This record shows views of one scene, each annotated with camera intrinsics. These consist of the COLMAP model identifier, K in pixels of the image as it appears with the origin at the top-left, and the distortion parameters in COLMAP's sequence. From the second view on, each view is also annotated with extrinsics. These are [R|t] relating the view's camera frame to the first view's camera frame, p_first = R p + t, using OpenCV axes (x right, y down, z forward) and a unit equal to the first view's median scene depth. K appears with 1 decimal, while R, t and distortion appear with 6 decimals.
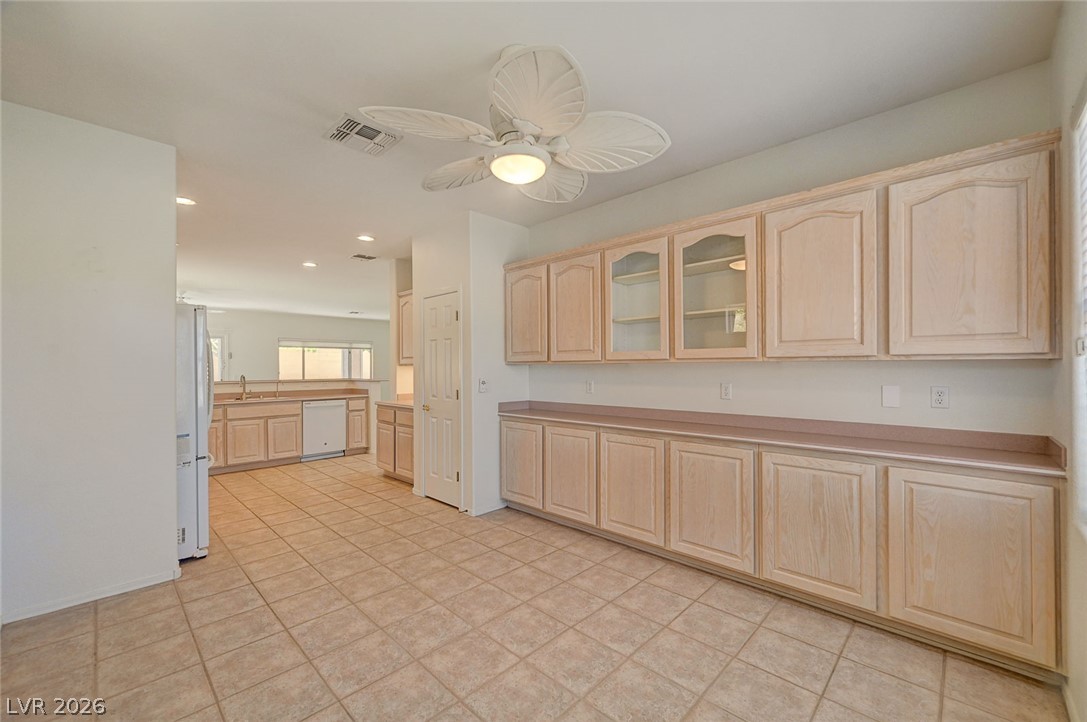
lens RADIAL K [[433.5, 0, 546.1], [0, 433.5, 365.8], [0, 0, 1]] dist [-0.001488, -0.000011]
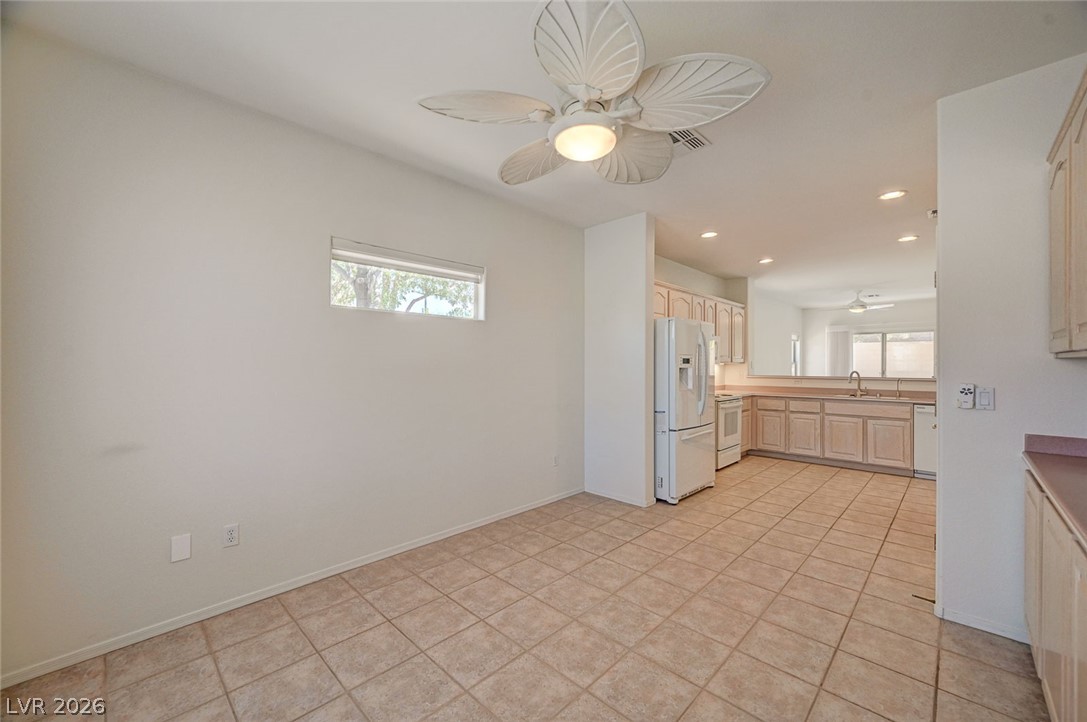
lens RADIAL K [[426.7, 0, 540.4], [0, 426.7, 364.4], [0, 0, 1]] dist [0.000582, 0.000618]
pose [[0.001029, 0.005341, -0.999985, 0.462559], [0.002970, 0.999981, 0.005344, -0.002696], [0.999995, -0.002975, 0.001013, 0.505999]]
